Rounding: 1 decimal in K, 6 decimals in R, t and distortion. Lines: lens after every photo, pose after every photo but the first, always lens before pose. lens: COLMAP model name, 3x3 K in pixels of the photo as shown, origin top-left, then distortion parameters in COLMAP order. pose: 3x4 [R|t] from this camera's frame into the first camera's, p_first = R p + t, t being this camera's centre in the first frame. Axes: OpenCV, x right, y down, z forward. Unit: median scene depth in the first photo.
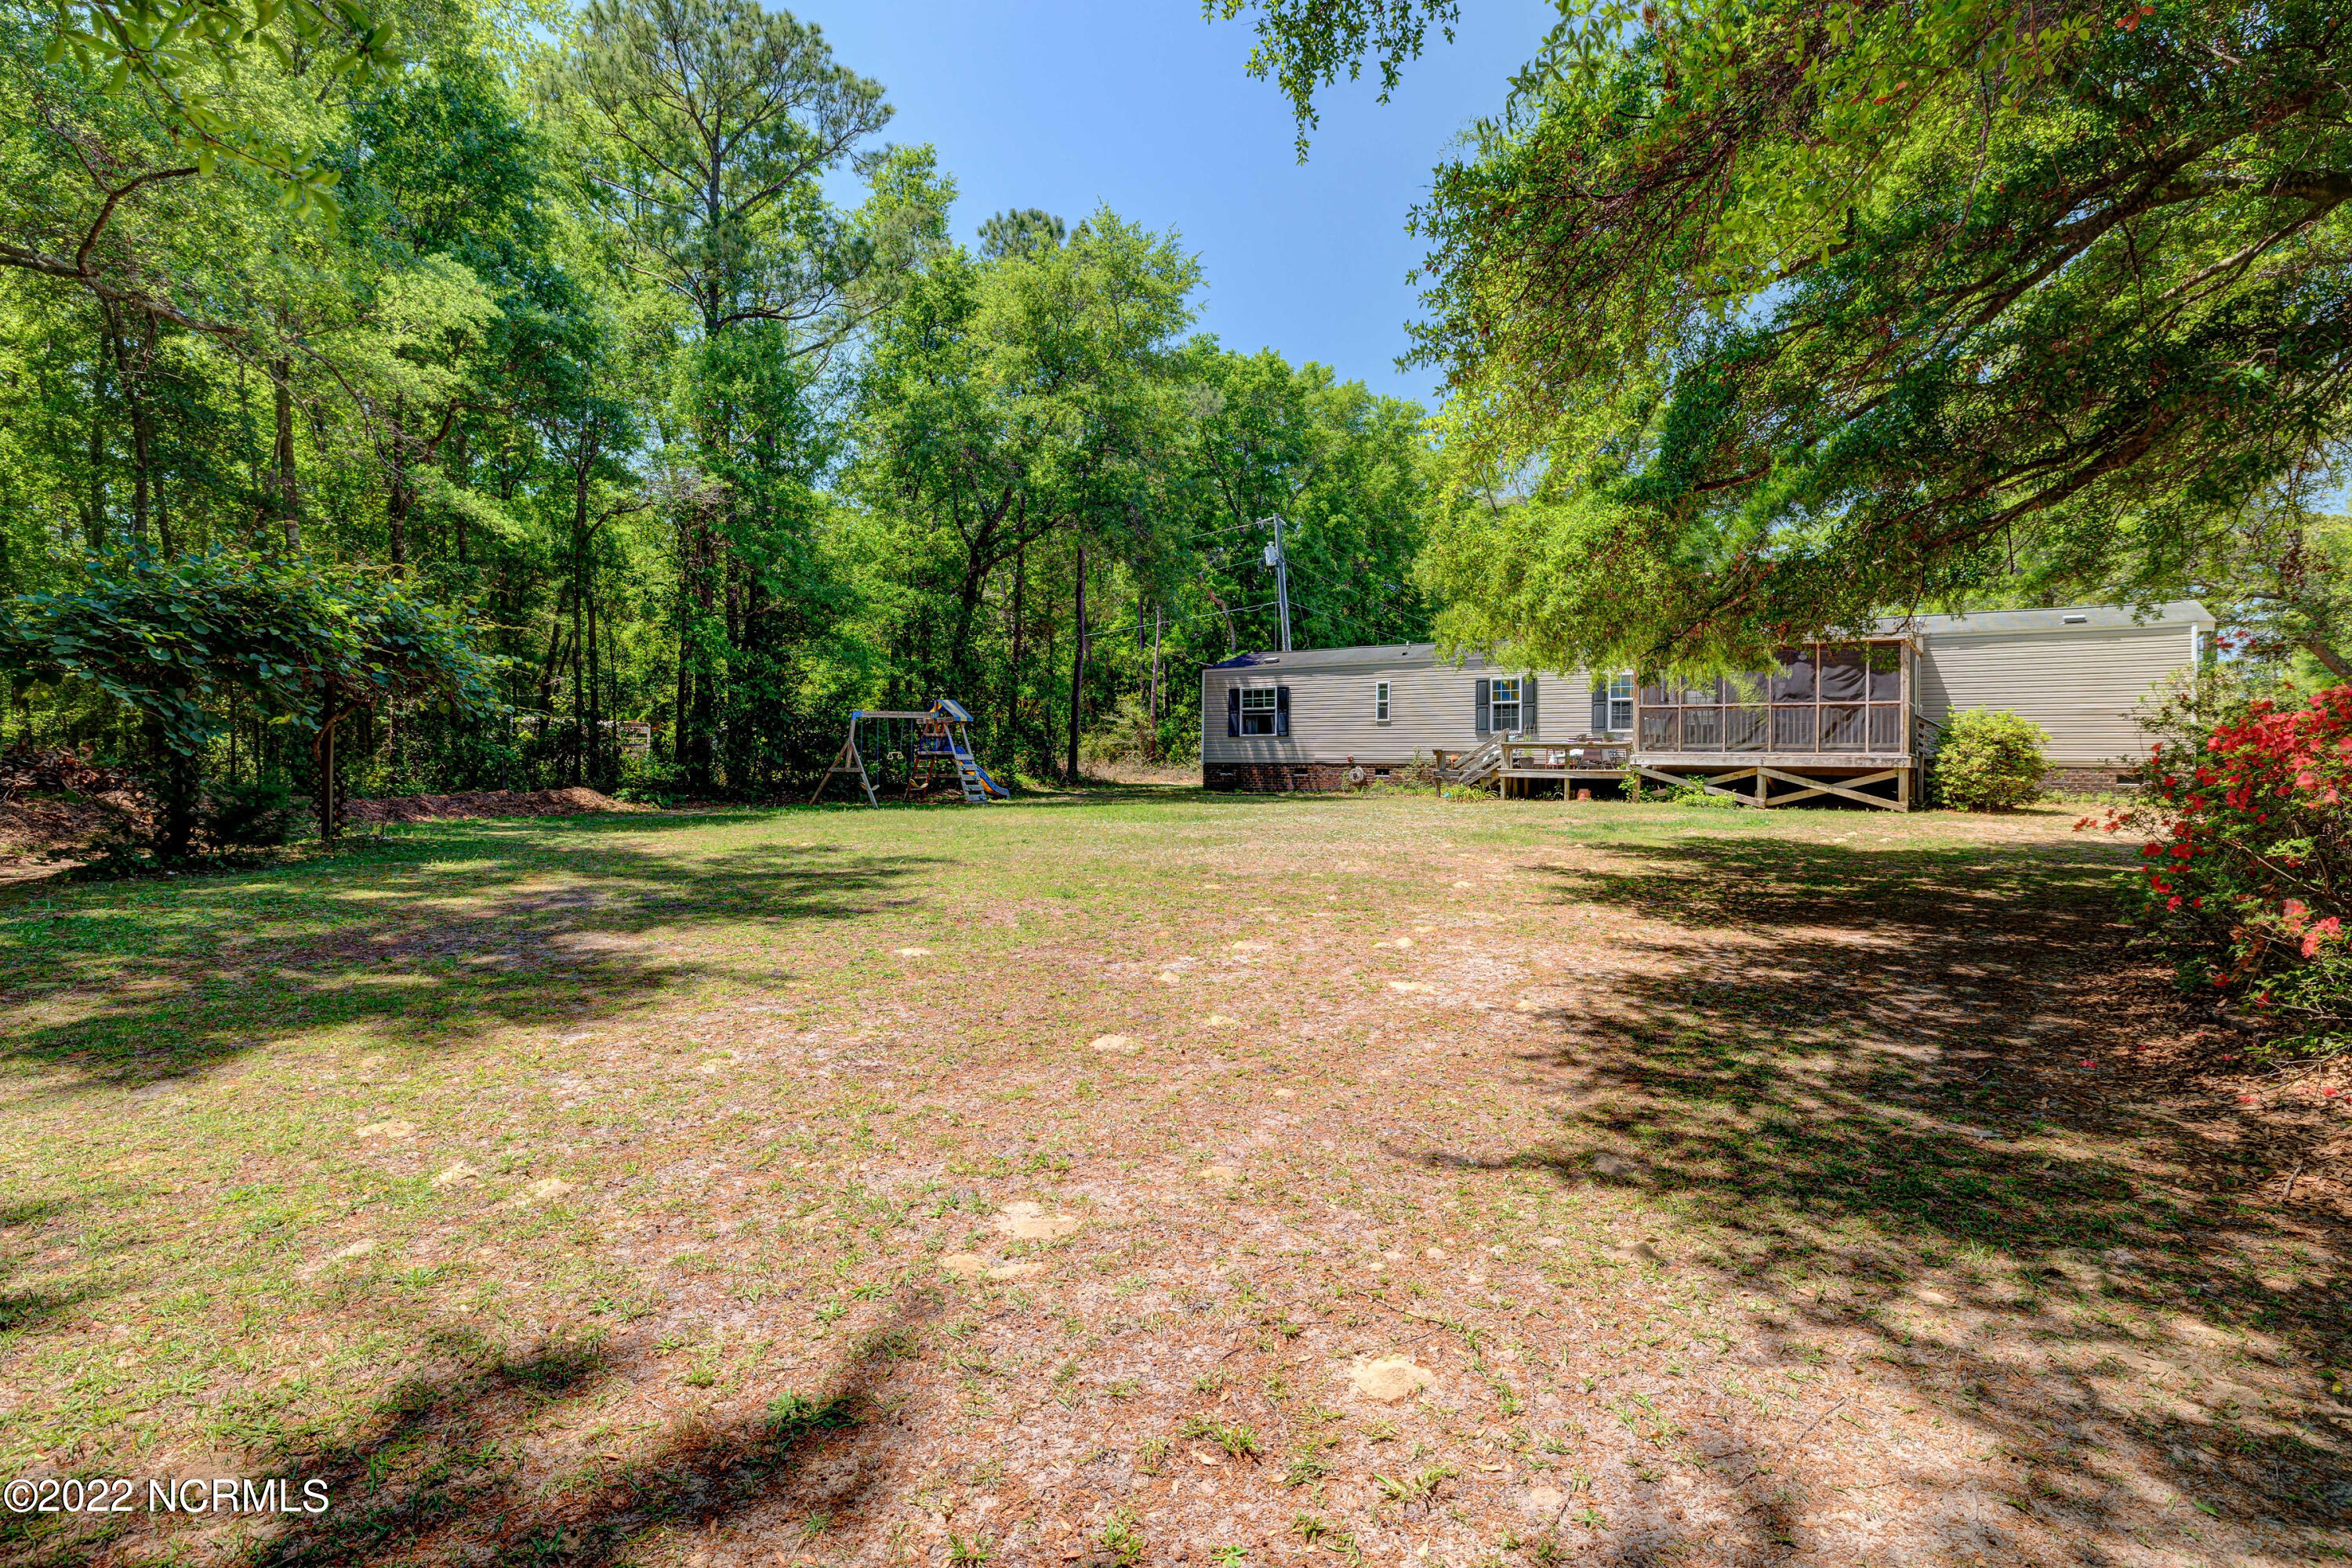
lens RADIAL K [[1183.0, 0, 1176.0], [0, 1183.0, 784.0], [0, 0, 1]] dist [-0.002254, -0.000073]
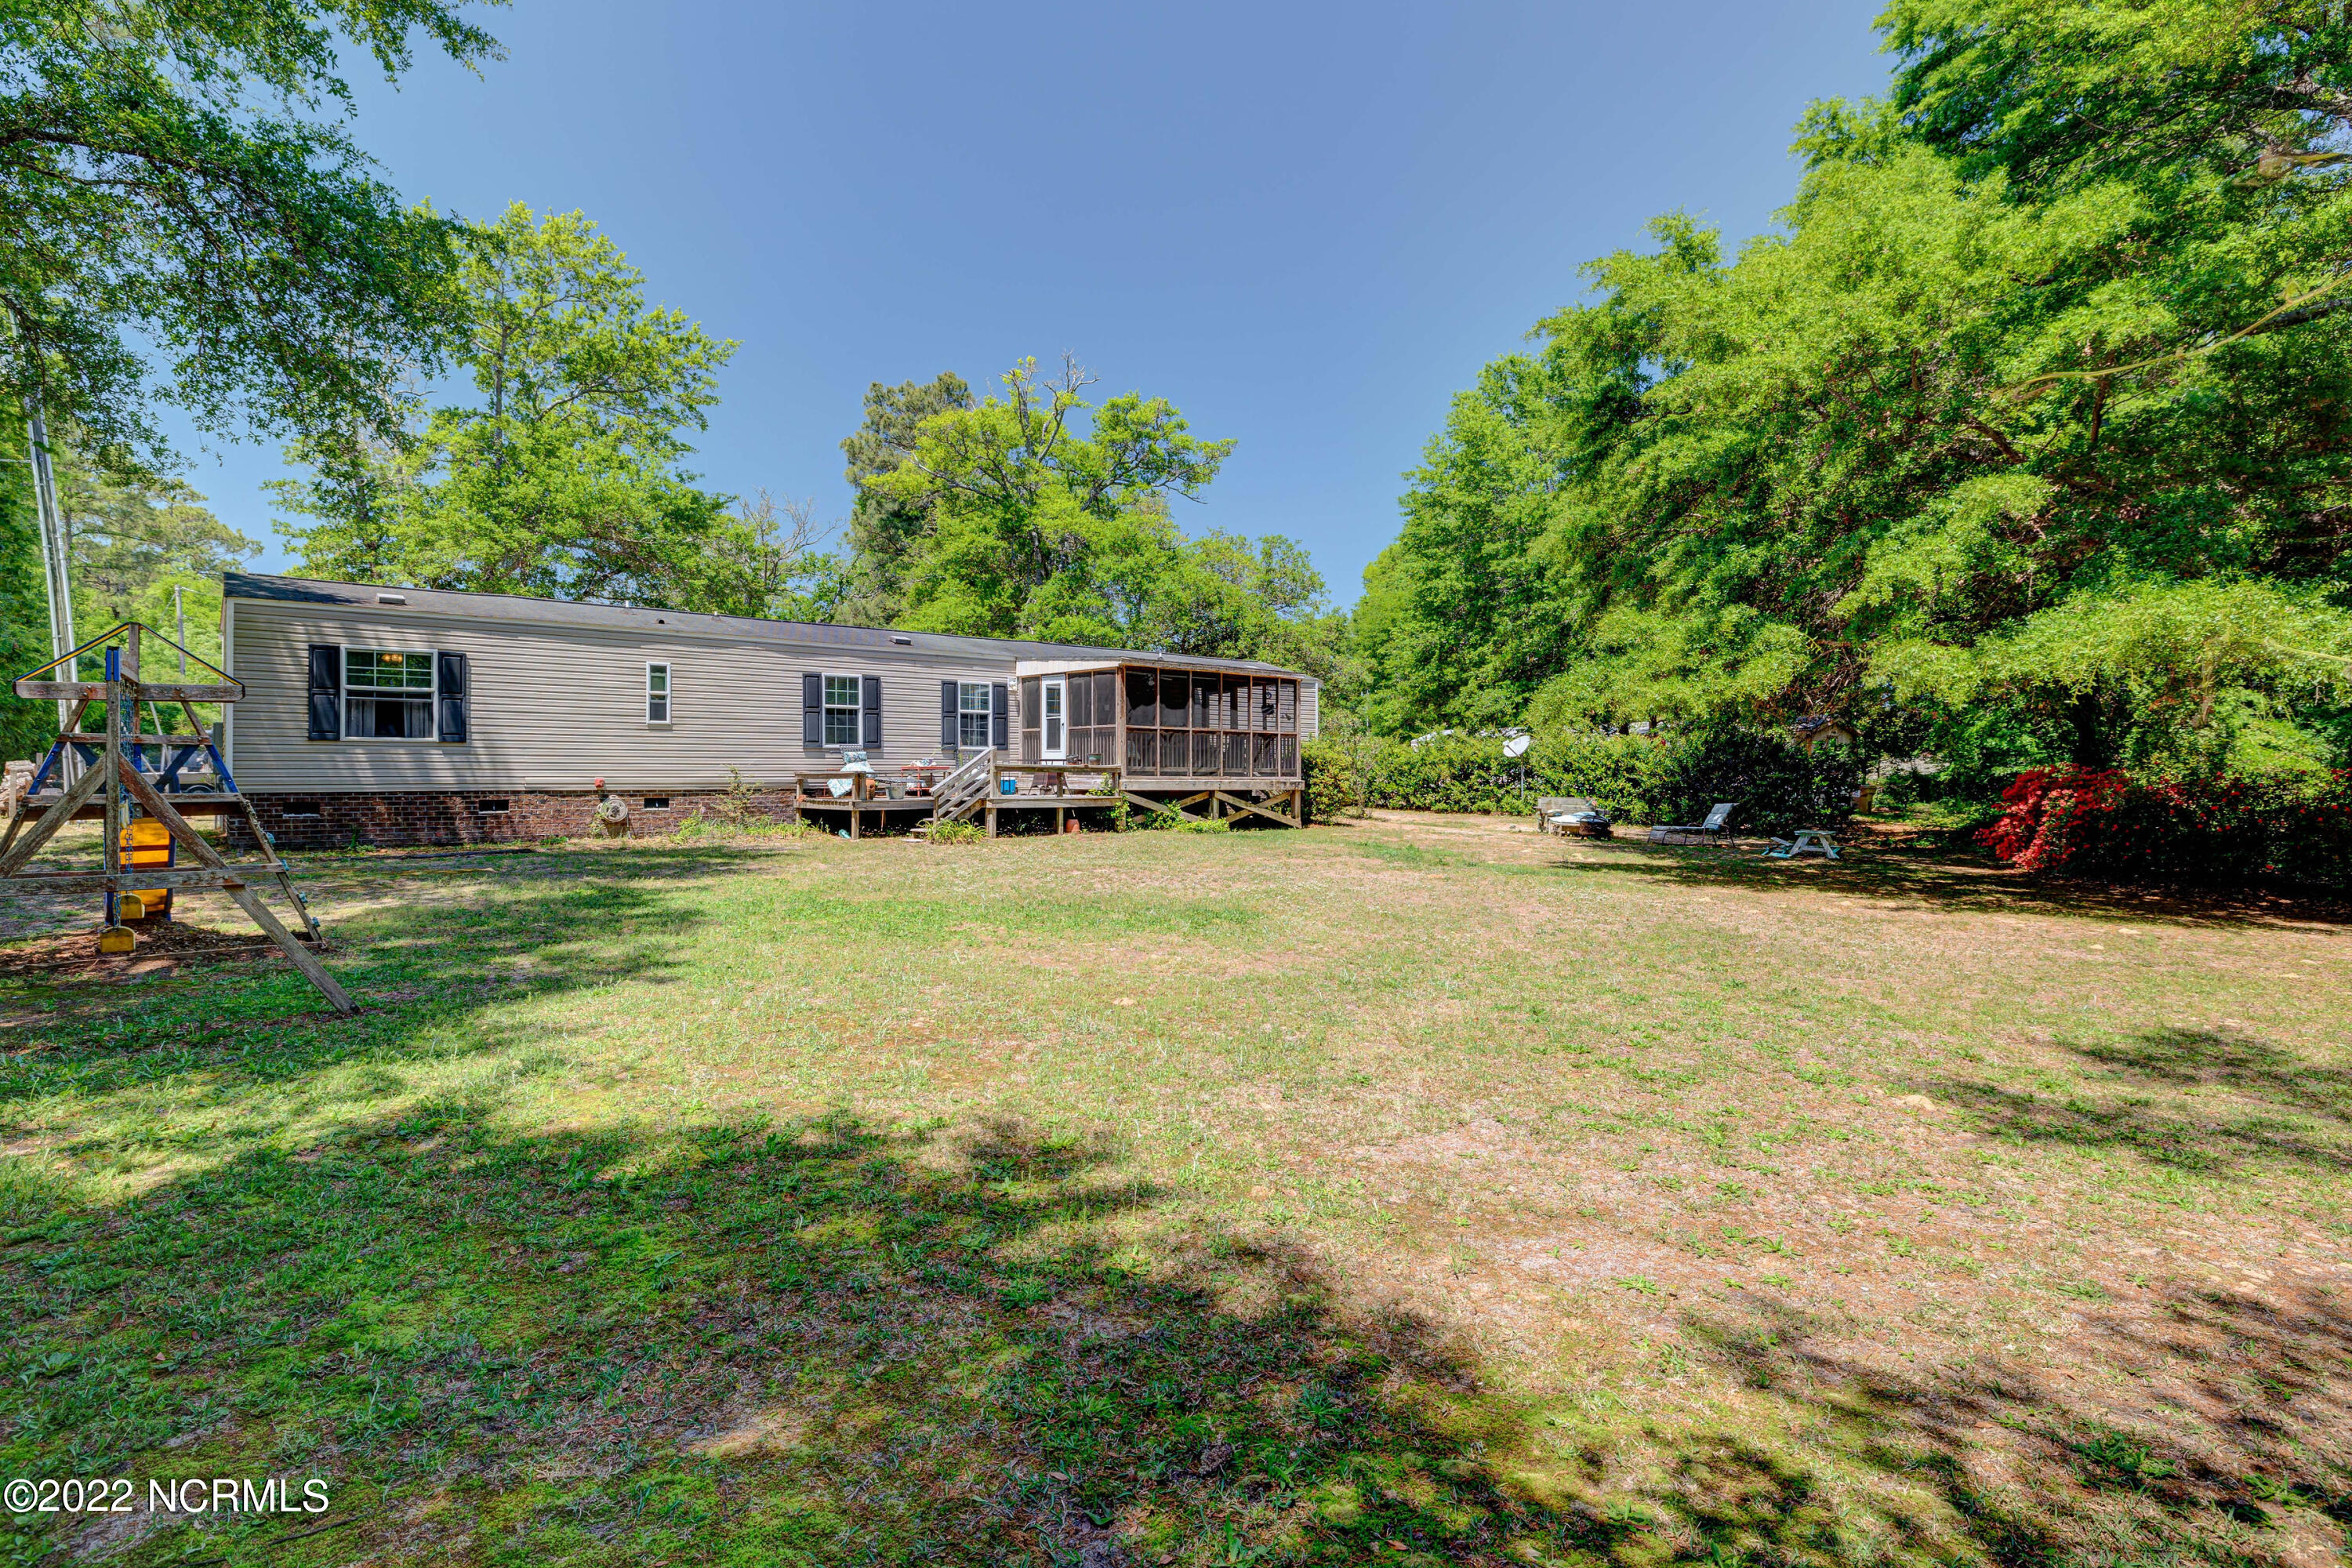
lens RADIAL K [[1172.5, 0, 1176.0], [0, 1172.5, 784.0], [0, 0, 1]] dist [0.001631, 0.000210]
pose [[0.272687, -0.015804, 0.961973, -0.390078], [0.013497, 0.999830, 0.012599, -0.026871], [-0.962008, 0.009548, 0.272854, 0.604668]]
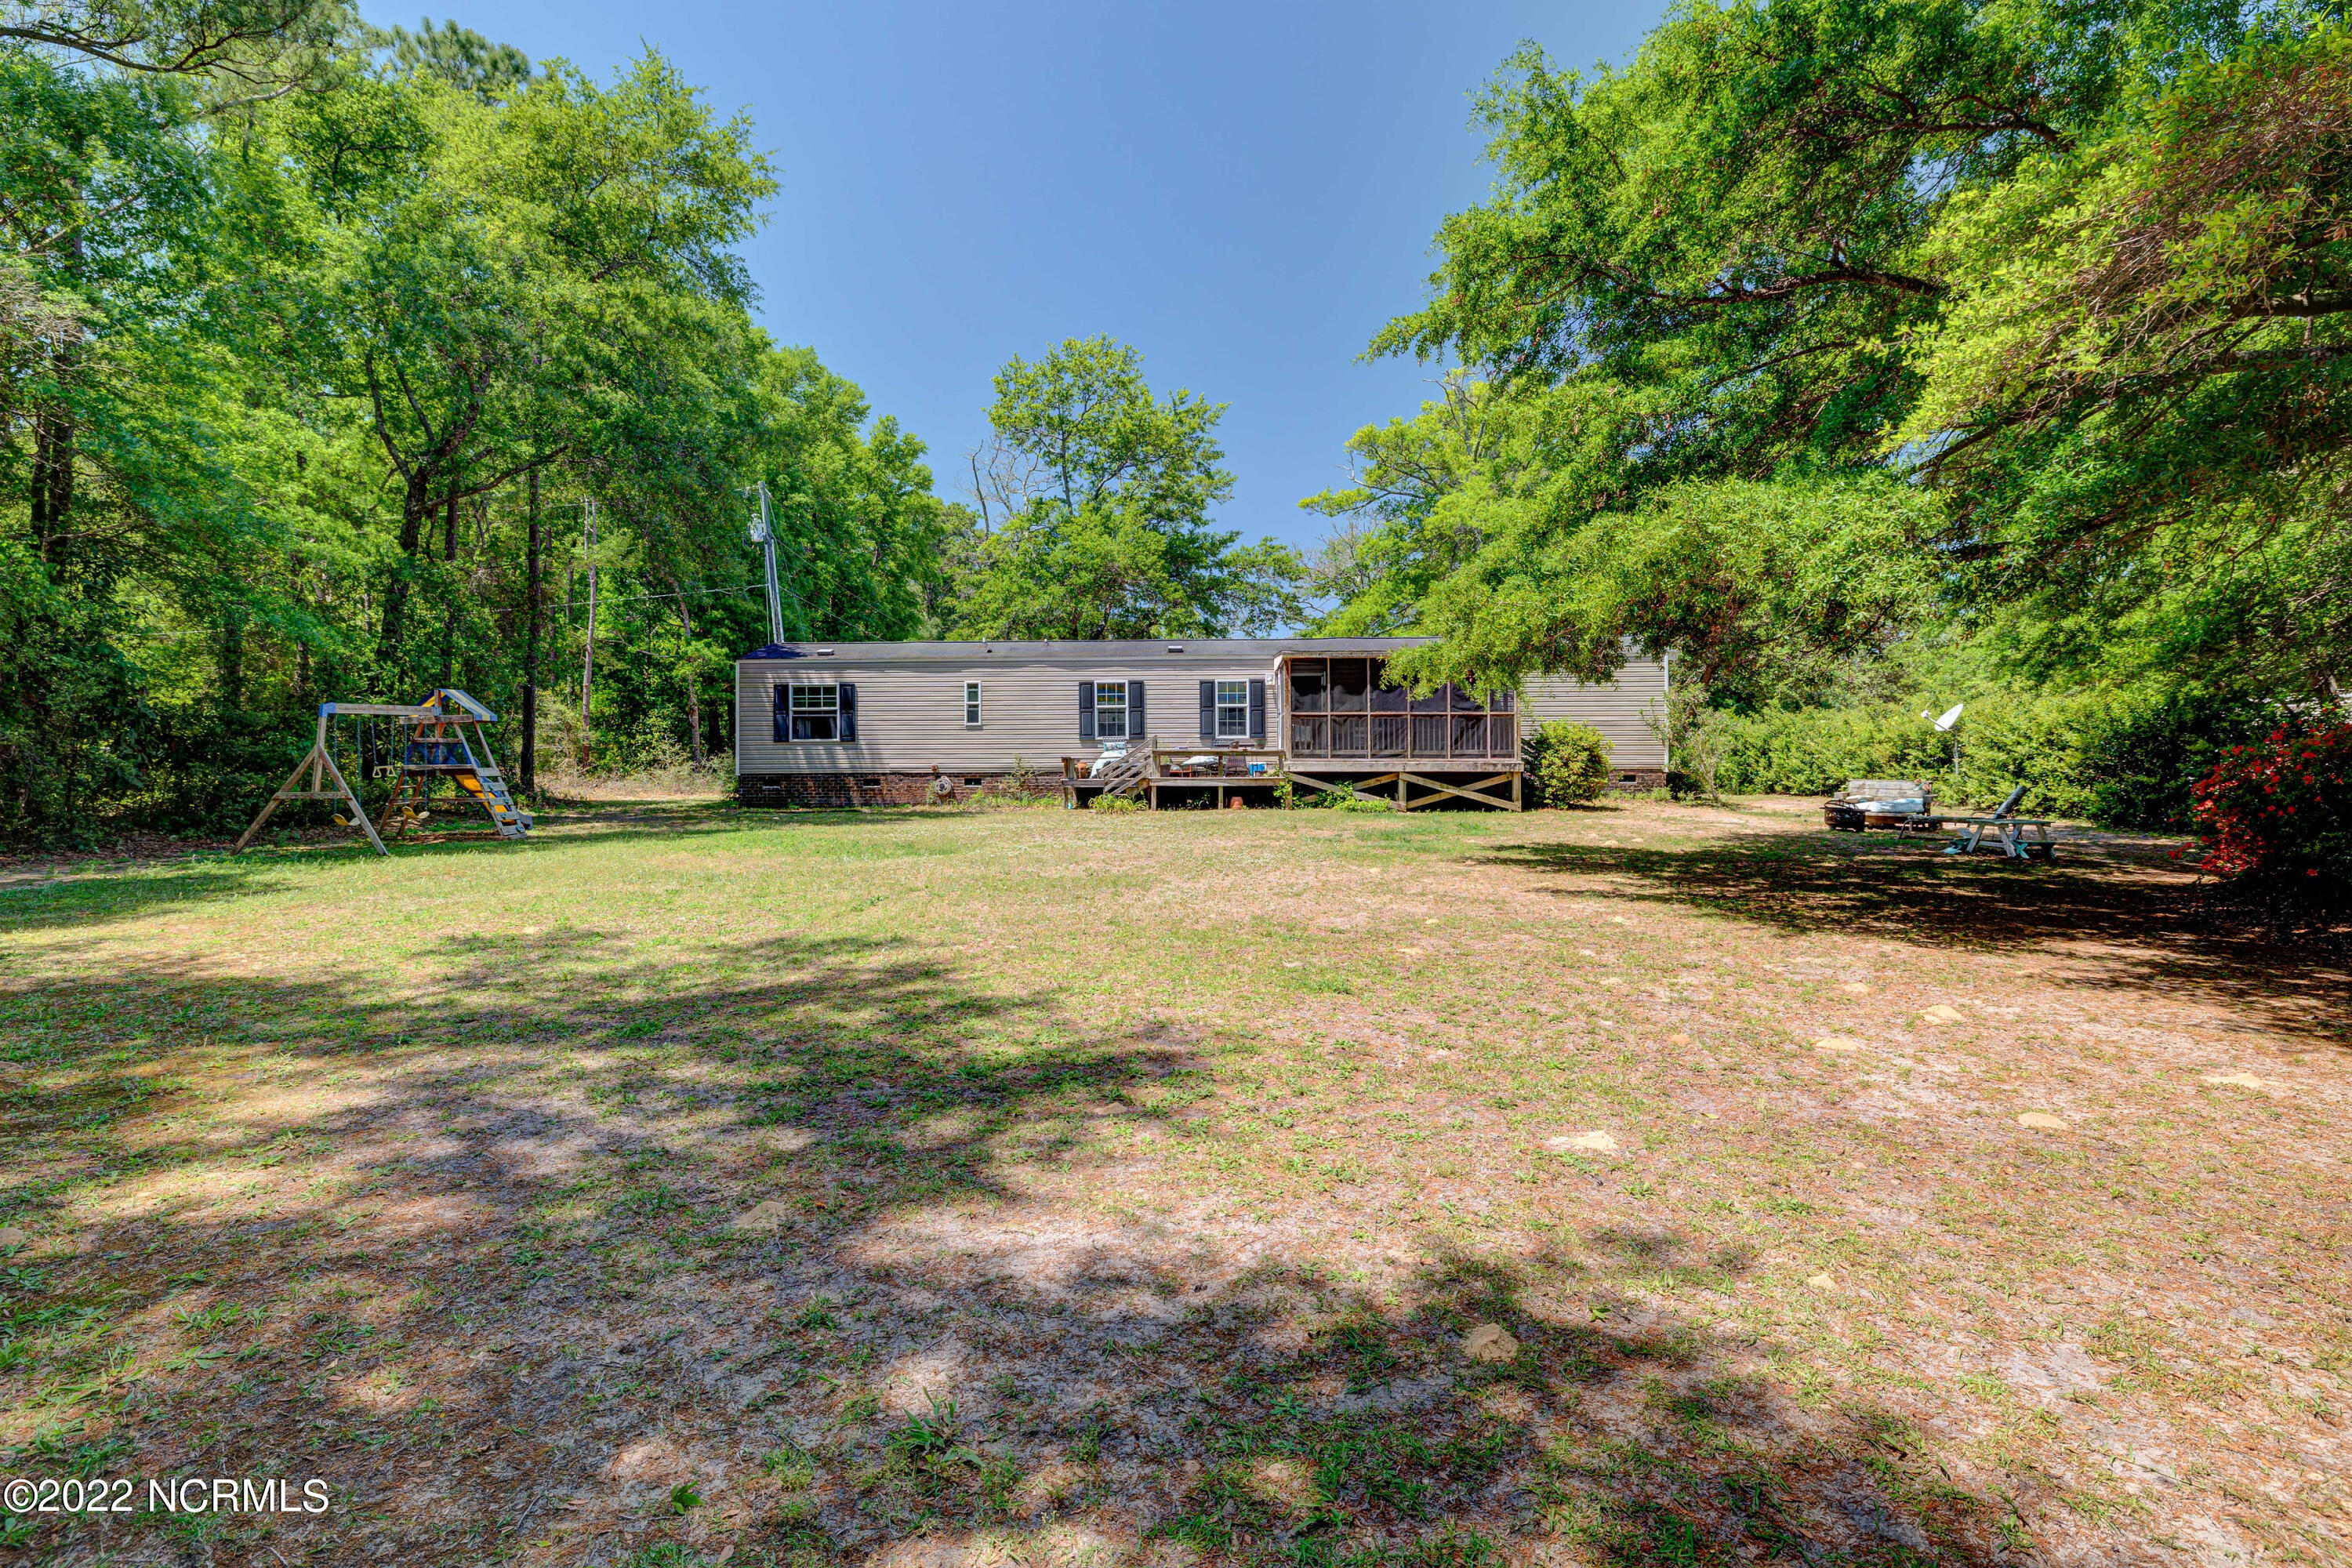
lens RADIAL K [[1183.0, 0, 1176.0], [0, 1183.0, 784.0], [0, 0, 1]] dist [-0.002254, -0.000073]
pose [[0.842487, -0.017507, 0.538432, -0.194064], [0.019334, 0.999811, 0.002256, -0.008266], [-0.538369, 0.008509, 0.842666, 0.175786]]
